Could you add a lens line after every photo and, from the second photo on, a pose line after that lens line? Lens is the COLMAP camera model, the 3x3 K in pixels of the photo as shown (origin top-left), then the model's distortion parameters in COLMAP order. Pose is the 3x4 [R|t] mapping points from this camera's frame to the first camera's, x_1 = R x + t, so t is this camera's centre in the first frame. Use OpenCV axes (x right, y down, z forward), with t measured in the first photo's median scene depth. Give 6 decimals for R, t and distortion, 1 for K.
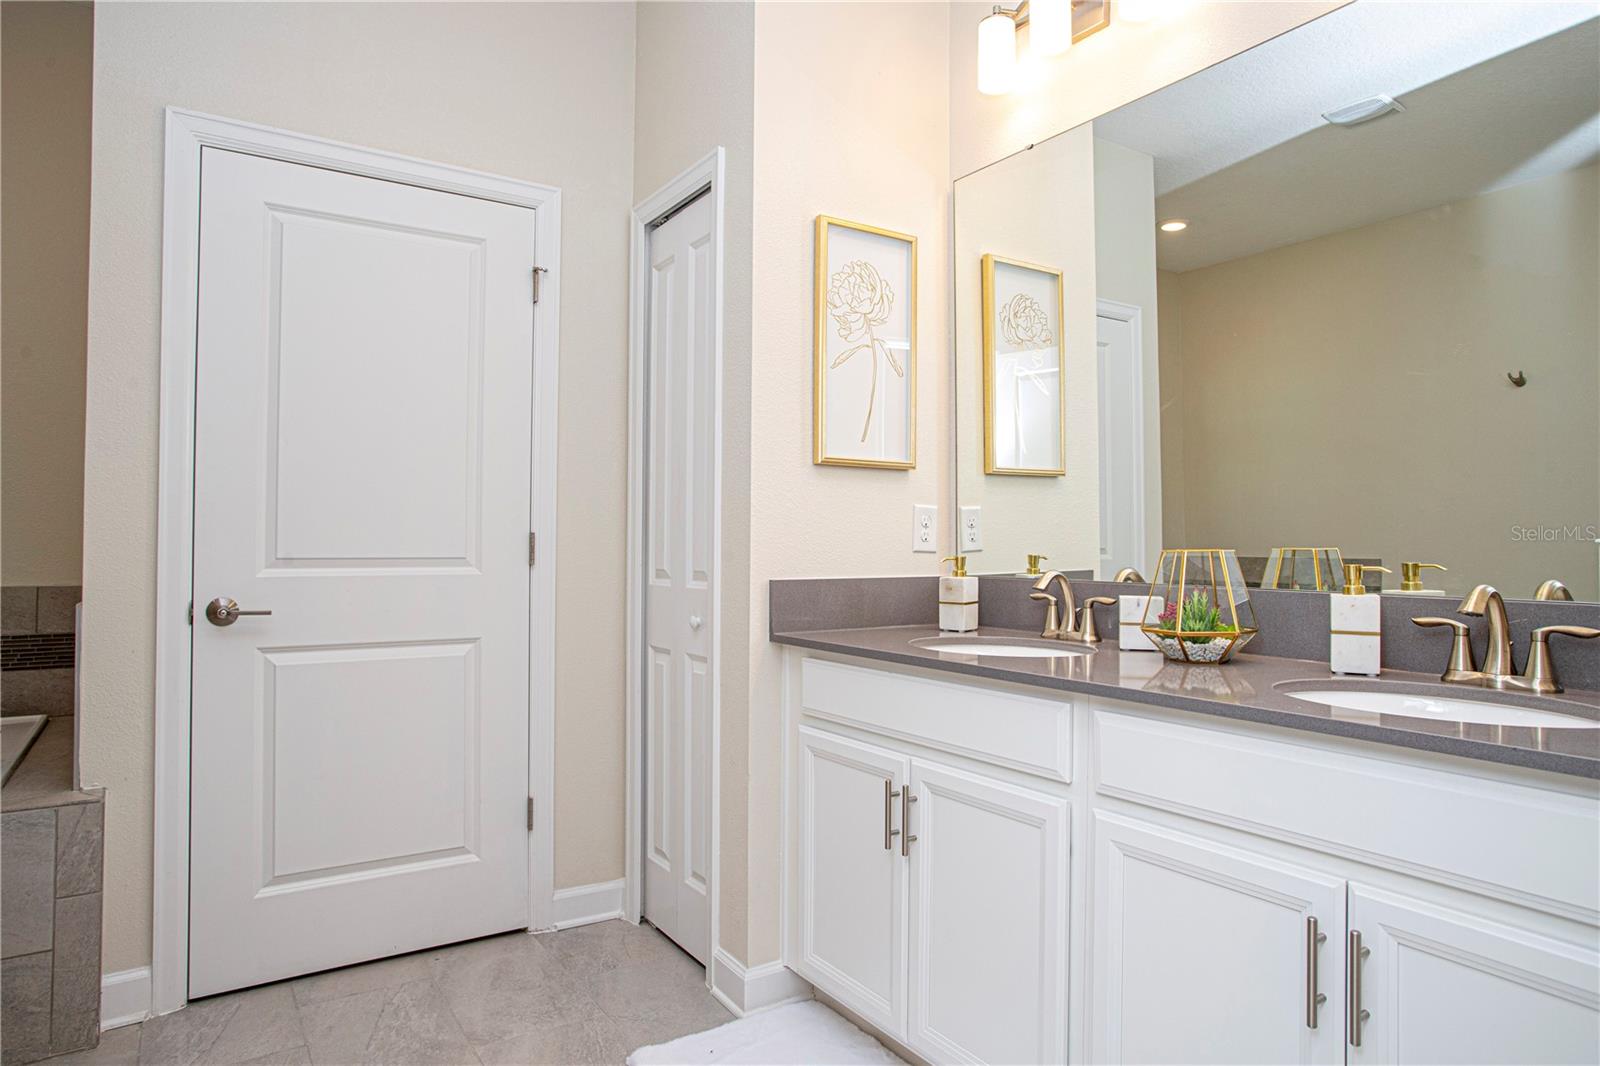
lens RADIAL K [[948.2, 0, 800.0], [0, 948.2, 533.0], [0, 0, 1]] dist [-0.072163, 0.052927]
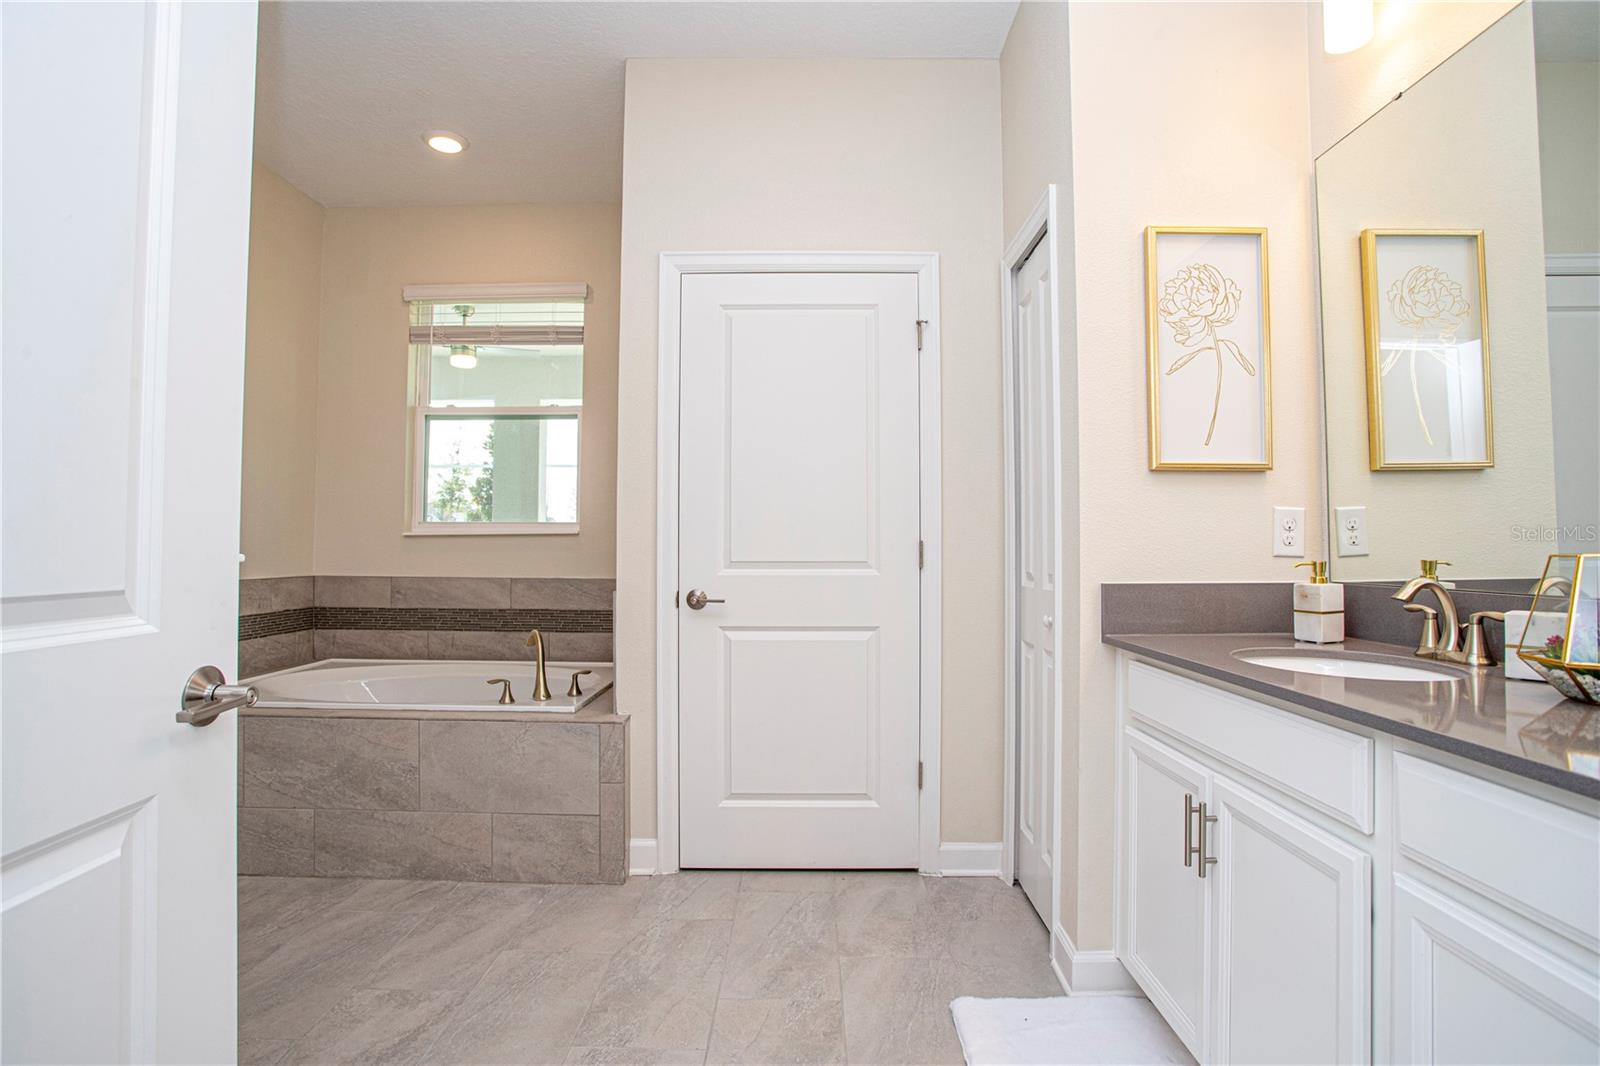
lens RADIAL K [[773.0, 0, 800.0], [0, 773.0, 533.0], [0, 0, 1]] dist [-0.077112, 0.029767]
pose [[0.831877, -0.016211, -0.554723, 0.154785], [0.010132, 0.999850, -0.014025, 0.002098], [0.554867, 0.006047, 0.831917, 0.111748]]
